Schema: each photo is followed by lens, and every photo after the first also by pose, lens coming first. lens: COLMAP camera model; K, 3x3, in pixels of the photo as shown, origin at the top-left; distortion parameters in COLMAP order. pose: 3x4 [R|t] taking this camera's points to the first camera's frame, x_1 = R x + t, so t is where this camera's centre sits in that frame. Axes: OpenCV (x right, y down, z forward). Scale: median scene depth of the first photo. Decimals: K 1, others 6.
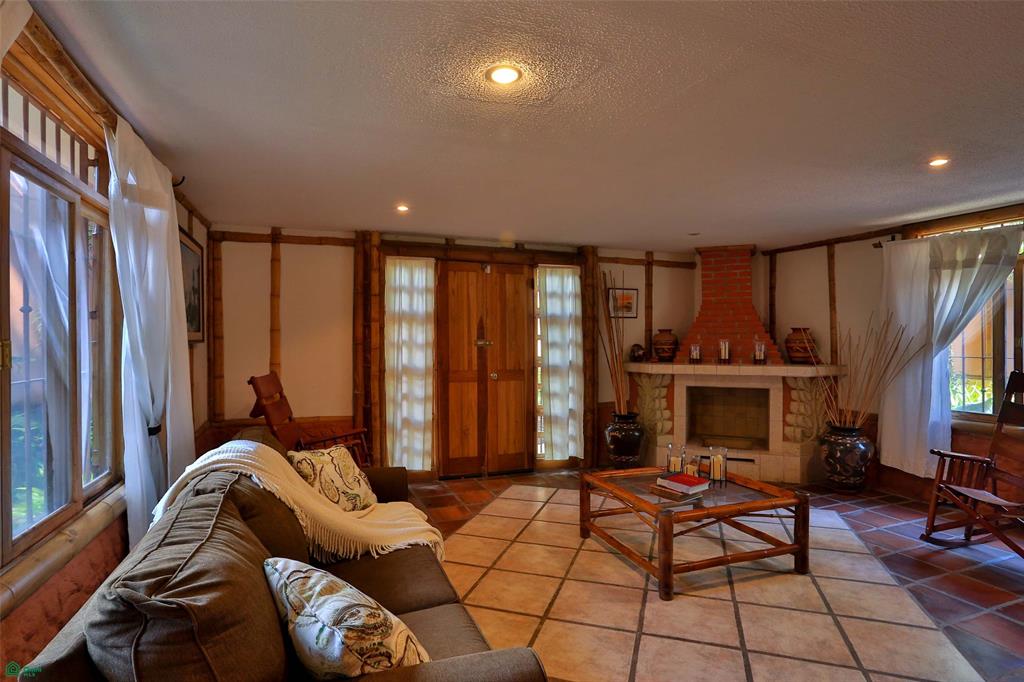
lens RADIAL K [[535.6, 0, 510.9], [0, 535.6, 342.3], [0, 0, 1]] dist [-0.027040, 0.003749]
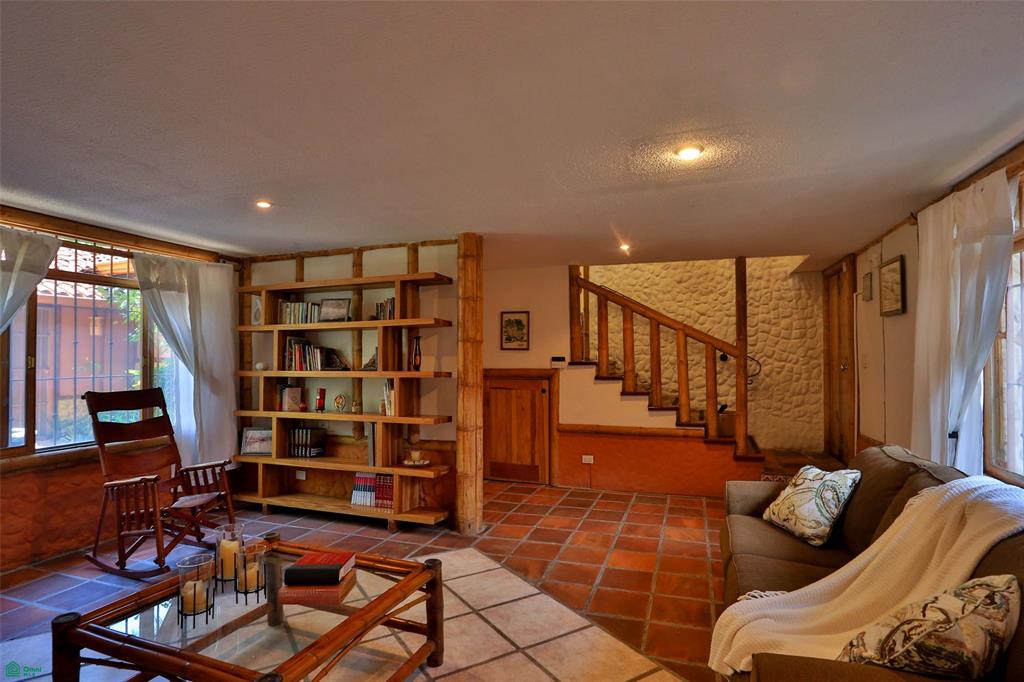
lens RADIAL K [[535.6, 0, 509.5], [0, 535.6, 344.7], [0, 0, 1]] dist [-0.027040, 0.003749]
pose [[-0.767356, 0.016753, 0.641002, -0.399046], [0.007816, 0.999829, -0.016775, -0.013208], [-0.641173, -0.007863, -0.767356, 1.804602]]
